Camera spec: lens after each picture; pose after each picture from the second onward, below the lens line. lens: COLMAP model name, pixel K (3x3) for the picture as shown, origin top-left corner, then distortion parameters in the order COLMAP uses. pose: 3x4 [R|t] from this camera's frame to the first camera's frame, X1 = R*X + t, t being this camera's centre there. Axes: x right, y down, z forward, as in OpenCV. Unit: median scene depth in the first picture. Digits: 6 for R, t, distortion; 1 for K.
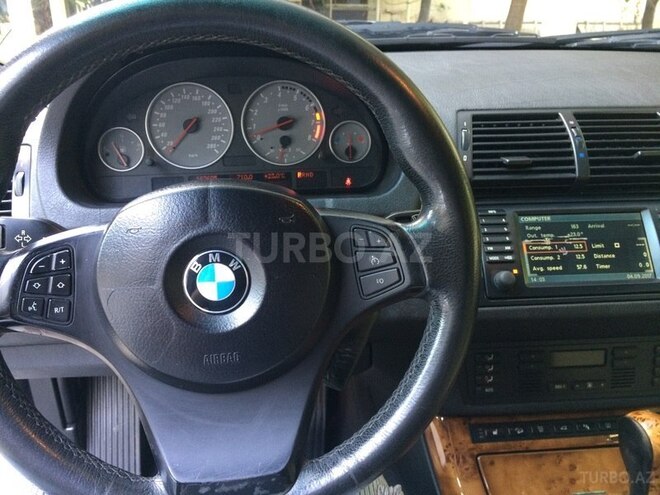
lens RADIAL K [[641.2, 0, 330.0], [0, 641.2, 247.5], [0, 0, 1]] dist [0.044876, 0.004182]
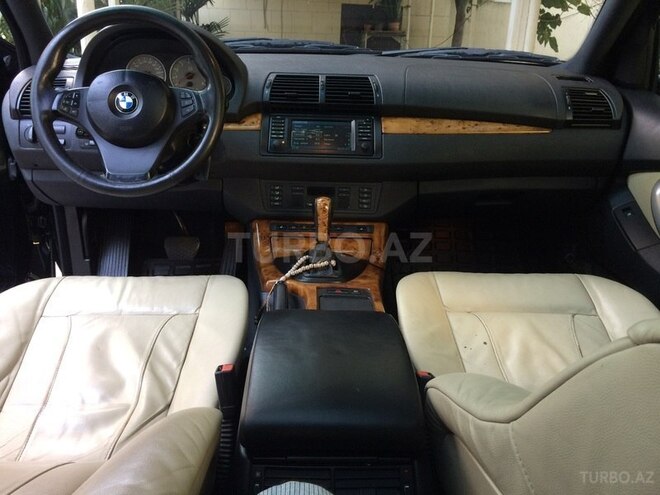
lens RADIAL K [[641.2, 0, 330.0], [0, 641.2, 247.5], [0, 0, 1]] dist [0.044876, 0.004182]
pose [[0.995228, 0.049716, -0.083967, 0.617393], [-0.057371, 0.994164, -0.091363, 0.557607], [0.078934, 0.095744, 0.992271, -1.070128]]
